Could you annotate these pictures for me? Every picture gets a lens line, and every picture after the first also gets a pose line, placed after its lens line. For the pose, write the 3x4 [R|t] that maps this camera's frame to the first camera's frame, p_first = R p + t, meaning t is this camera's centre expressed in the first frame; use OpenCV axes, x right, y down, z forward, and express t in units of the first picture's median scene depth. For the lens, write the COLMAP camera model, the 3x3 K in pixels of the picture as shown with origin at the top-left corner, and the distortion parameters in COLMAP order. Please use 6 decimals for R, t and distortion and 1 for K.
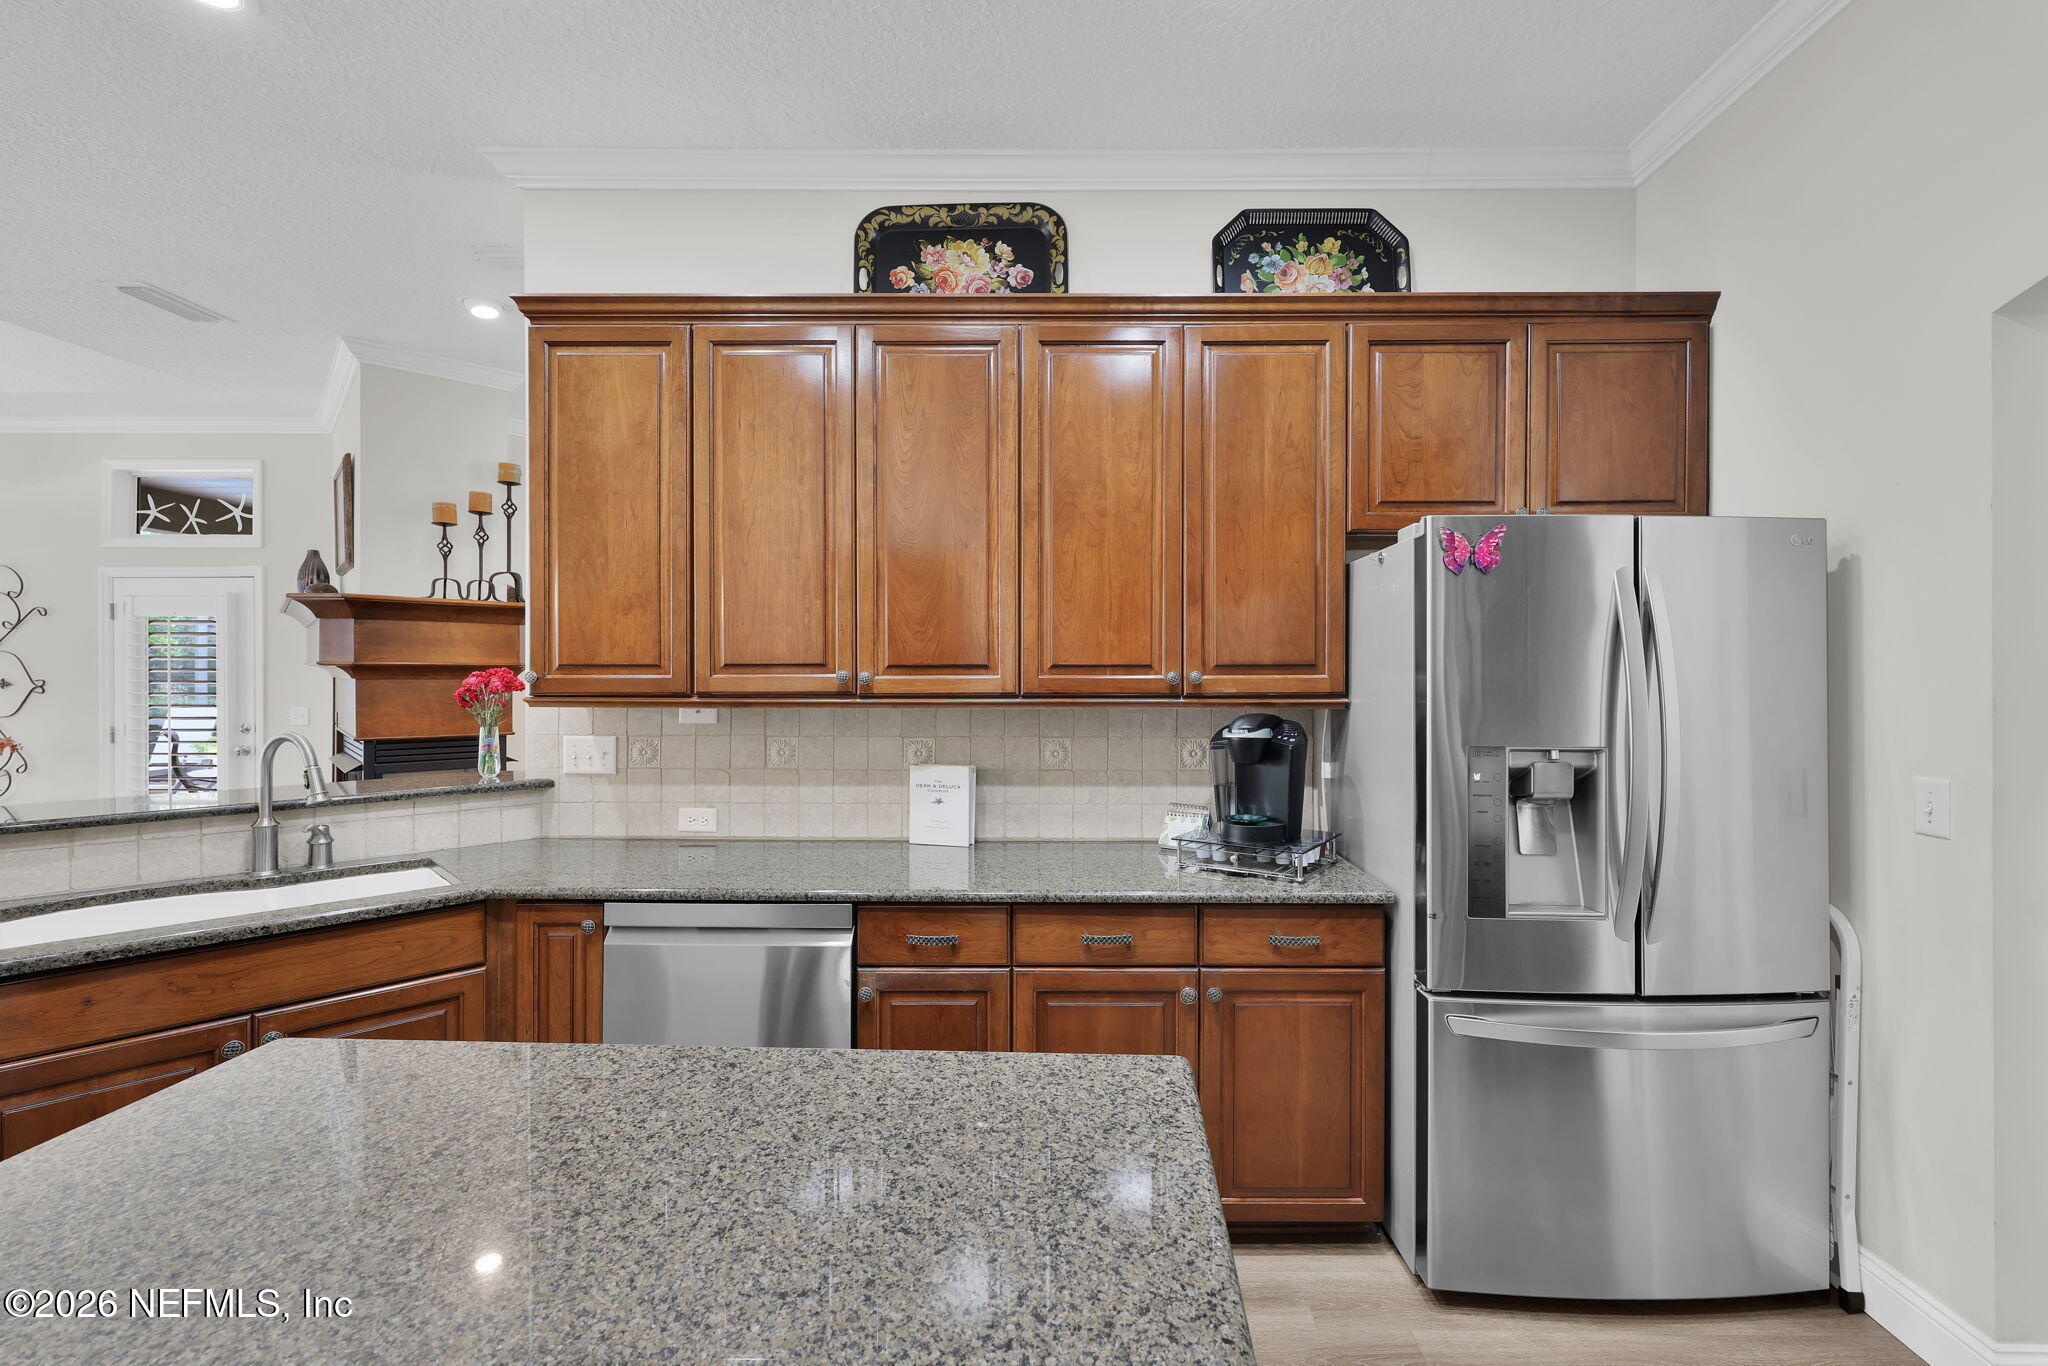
lens RADIAL K [[864.2, 0, 1042.4], [0, 864.2, 675.8], [0, 0, 1]] dist [0.002248, 0.000281]
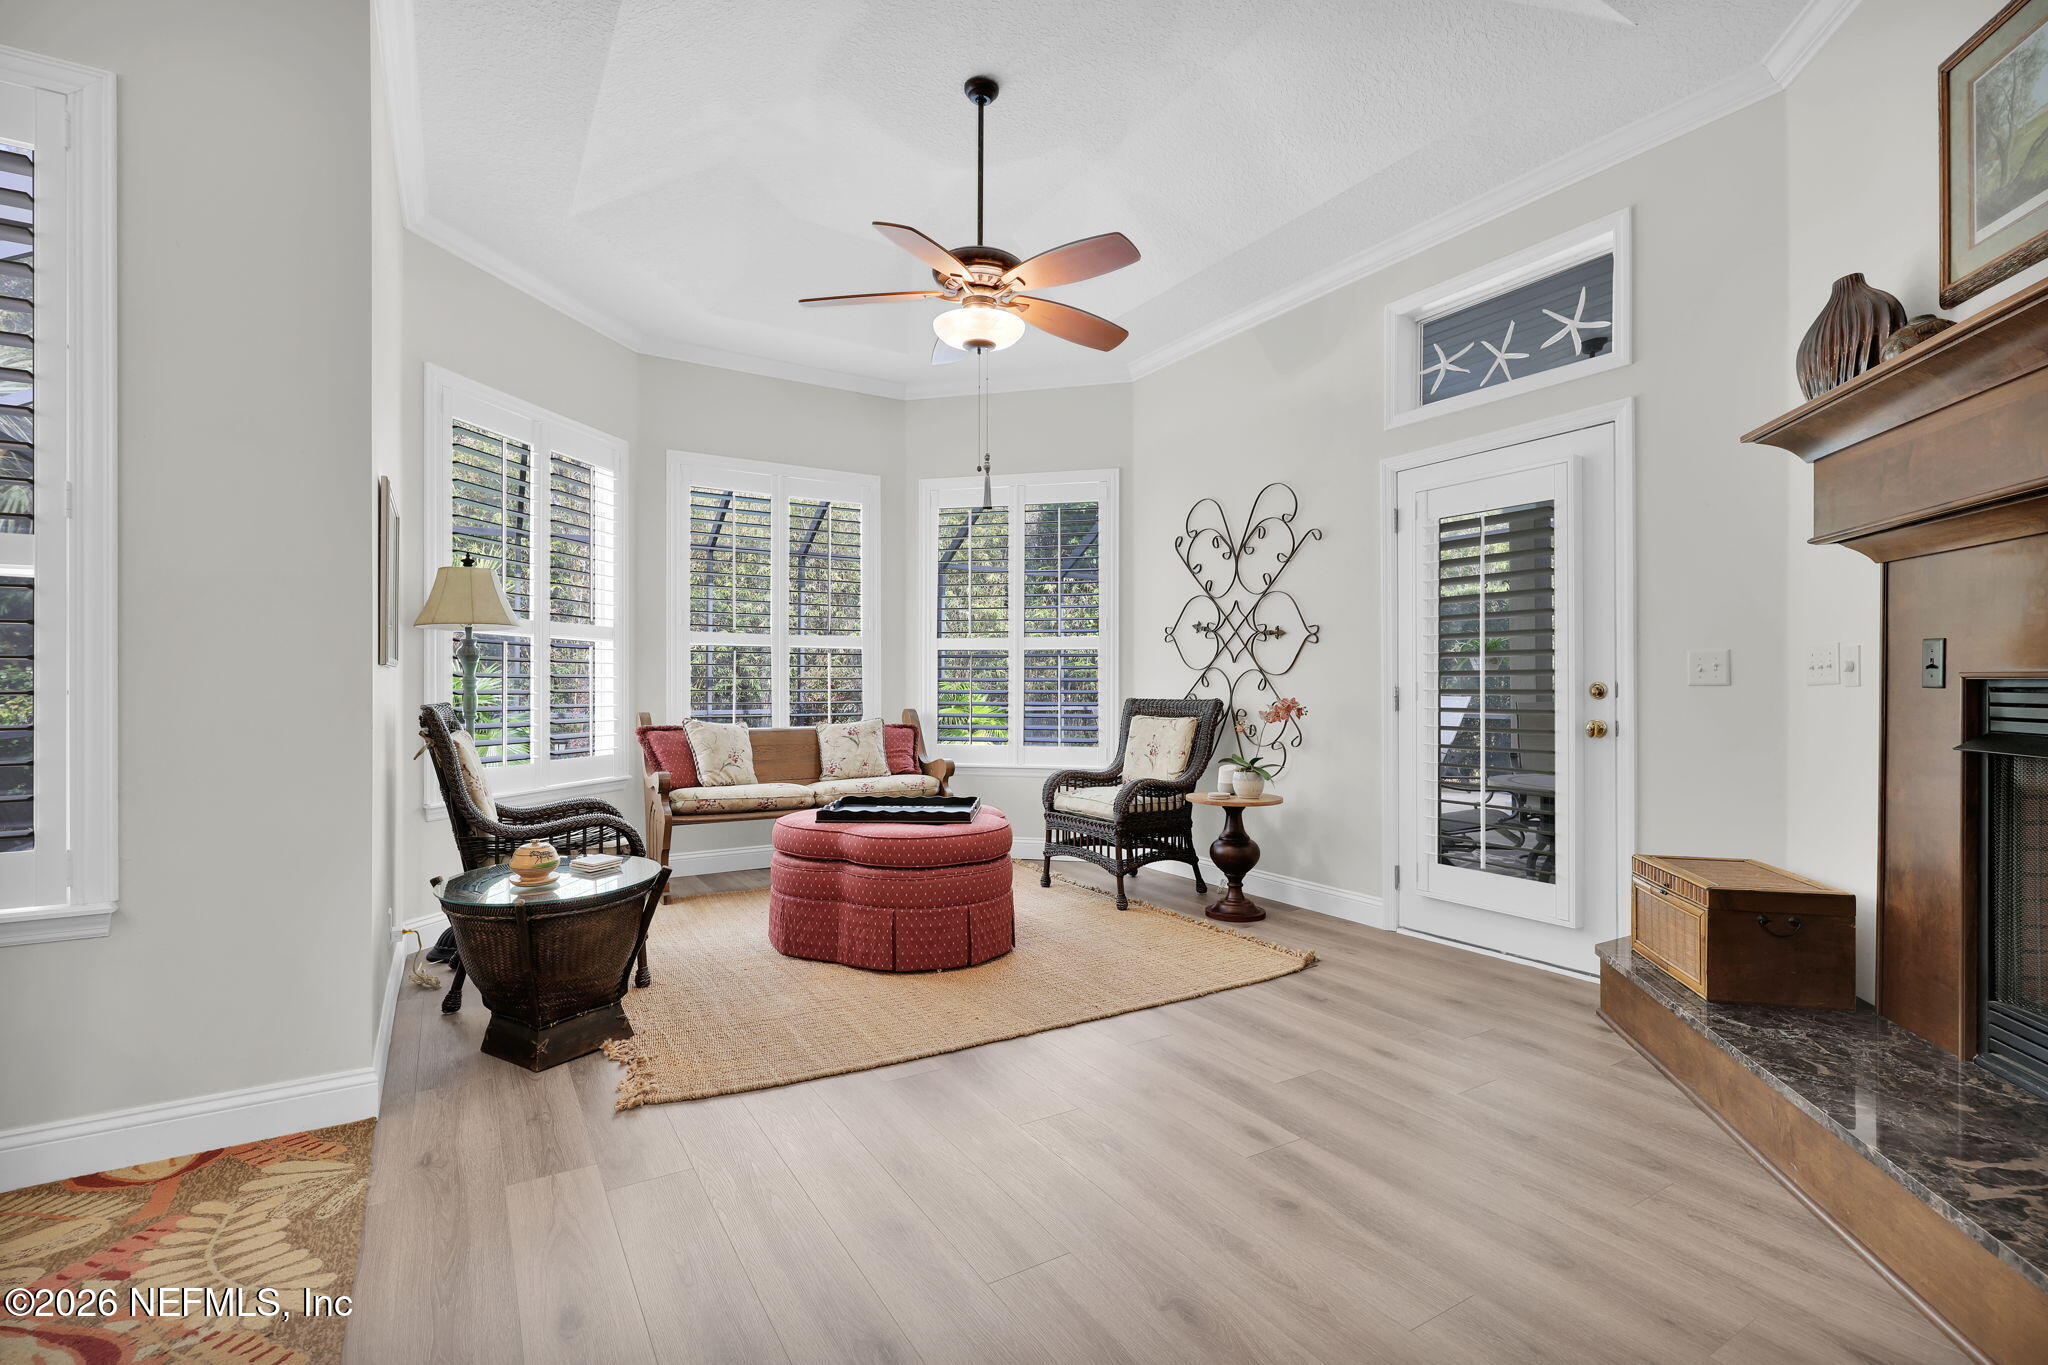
lens RADIAL K [[924.8, 0, 1031.3], [0, 924.8, 679.2], [0, 0, 1]] dist [0.000807, -0.000441]
pose [[0.536060, -0.008480, -0.844138, -1.347581], [-0.002900, 0.999925, -0.011886, 0.137114], [0.844175, 0.008819, 0.535995, 0.798277]]
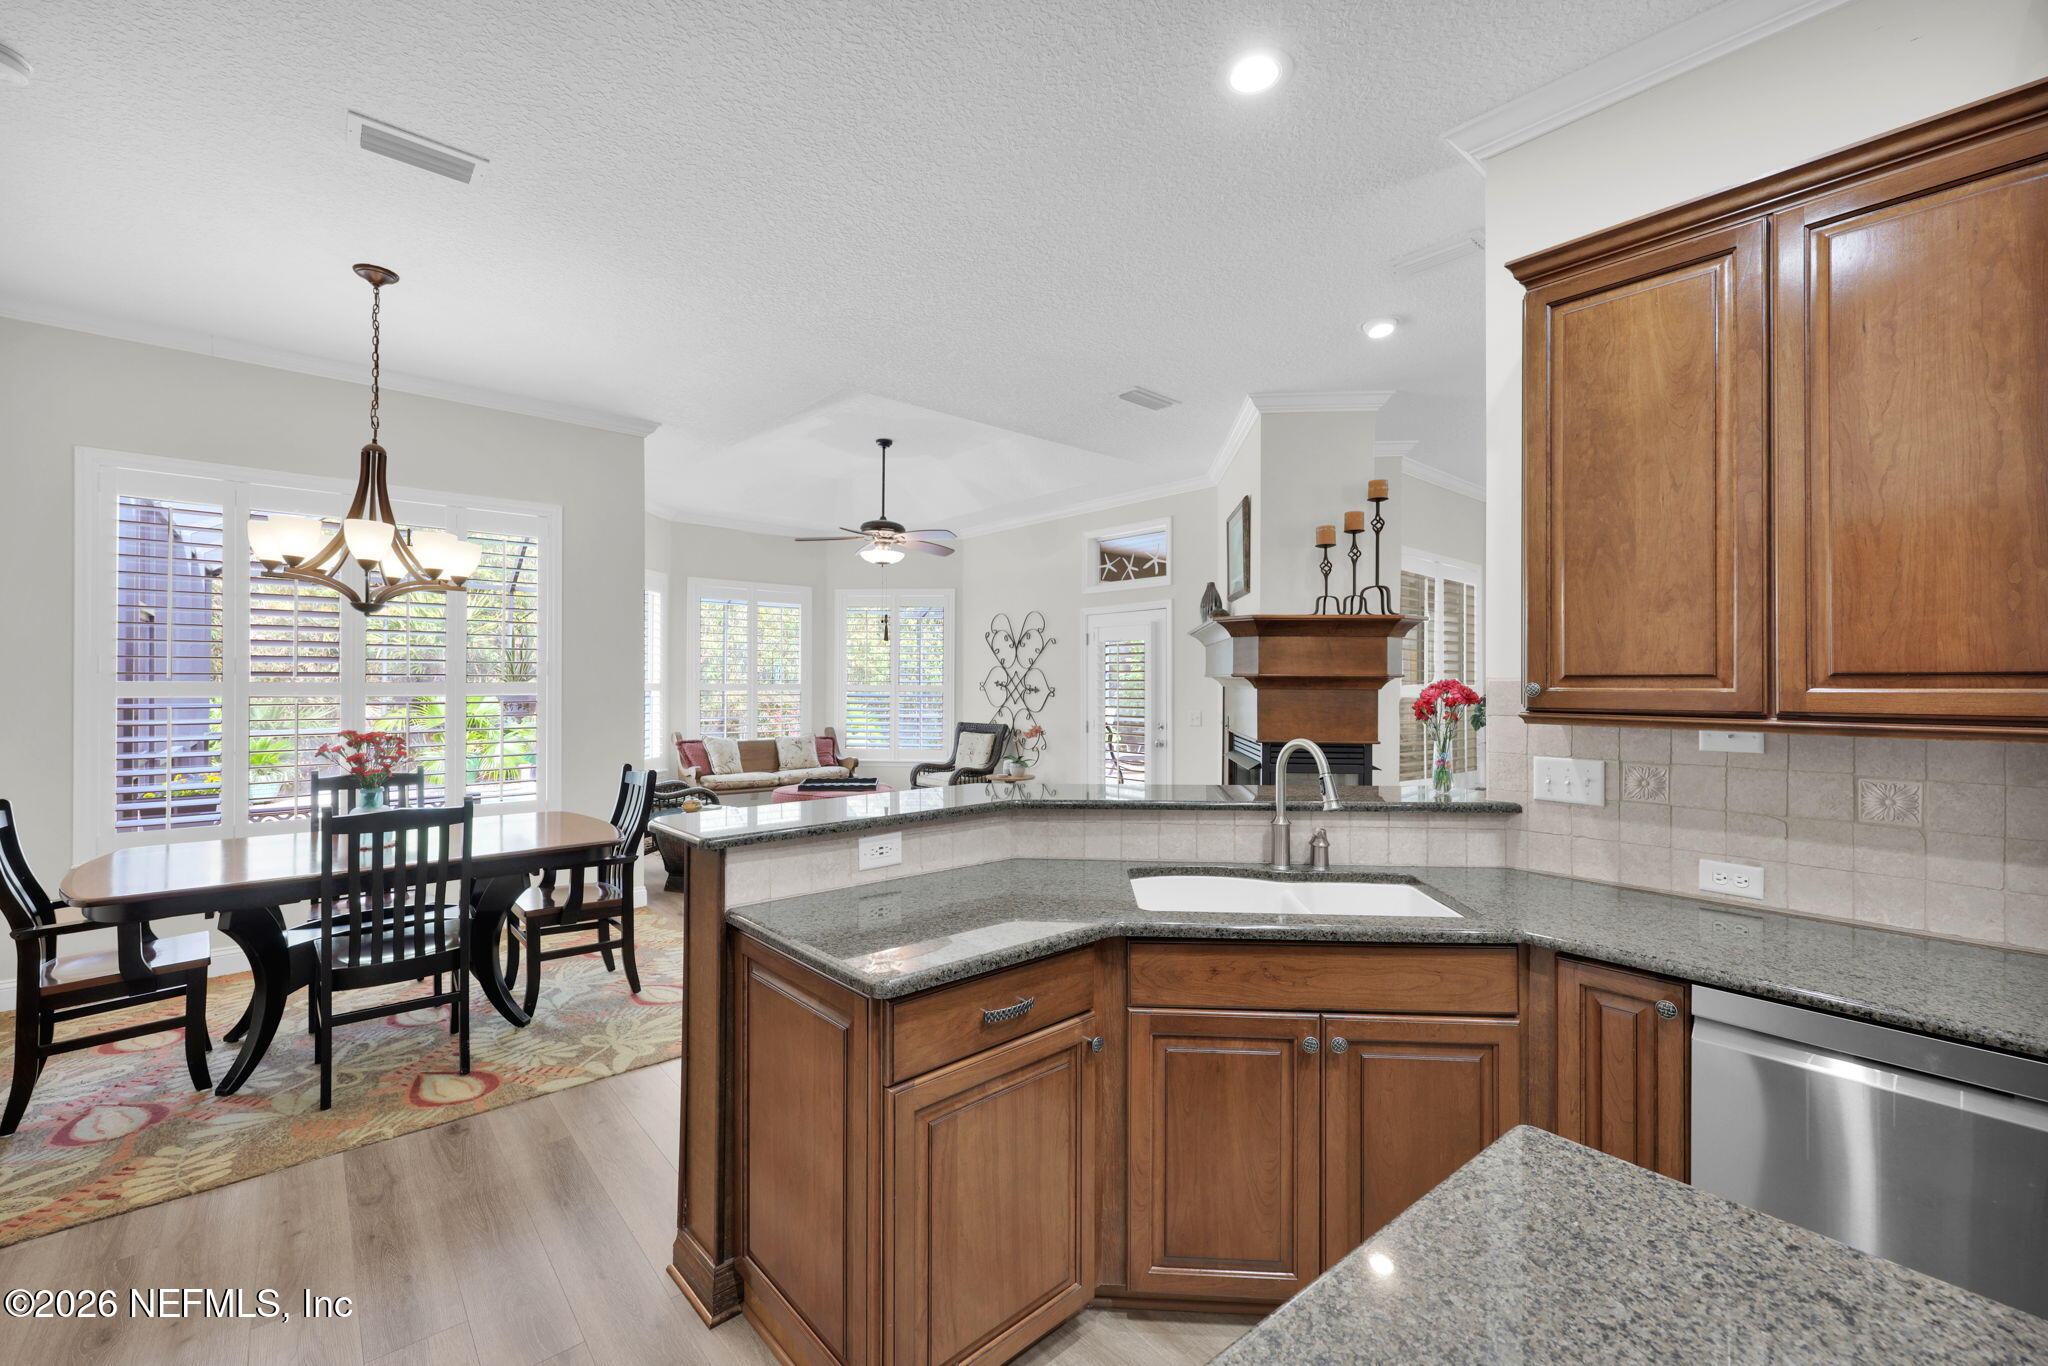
lens RADIAL K [[843.0, 0, 1024.0], [0, 843.0, 683.0], [0, 0, 1]] dist [0.000093, 0.000061]
pose [[0.660744, 0.002181, -0.750608, -0.253216], [-0.005223, 0.999985, -0.001692, -0.000975], [0.750593, 0.005039, 0.660745, 0.042465]]
